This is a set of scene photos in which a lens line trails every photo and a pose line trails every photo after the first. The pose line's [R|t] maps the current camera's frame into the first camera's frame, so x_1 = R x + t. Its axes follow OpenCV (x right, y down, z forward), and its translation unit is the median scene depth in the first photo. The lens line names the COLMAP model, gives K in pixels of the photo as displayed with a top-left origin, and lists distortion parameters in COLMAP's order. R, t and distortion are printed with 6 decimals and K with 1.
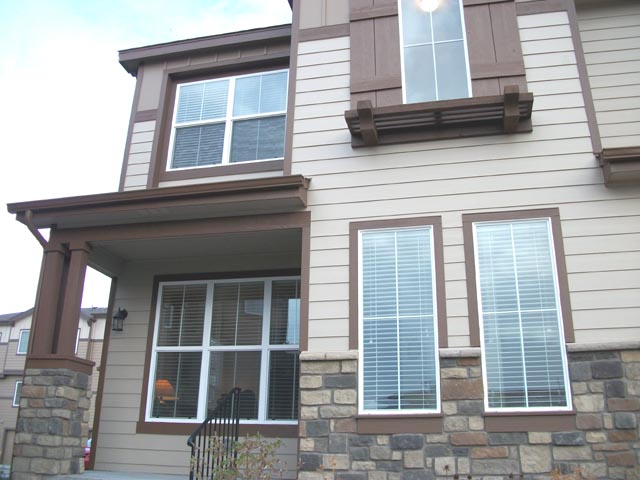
lens RADIAL K [[623.7, 0, 320.0], [0, 623.7, 240.0], [0, 0, 1]] dist [-0.126359, 0.032076]
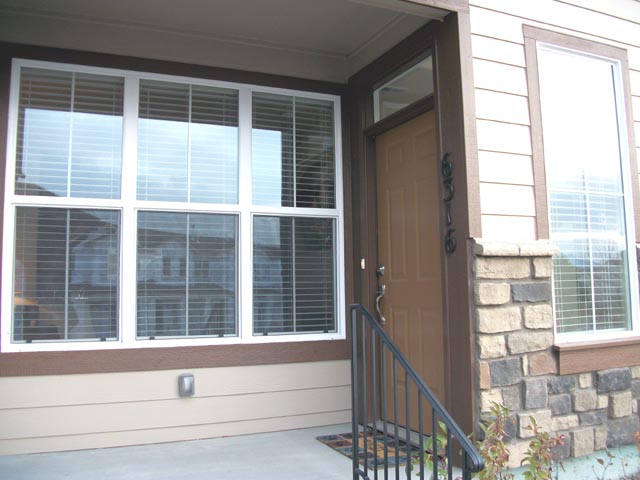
lens RADIAL K [[623.7, 0, 320.0], [0, 623.7, 240.0], [0, 0, 1]] dist [-0.126359, 0.032076]
pose [[0.792843, 0.019883, 0.609101, -0.498927], [-0.177779, 0.963542, 0.199955, 0.098025], [-0.582919, -0.266818, 0.767472, 0.681692]]
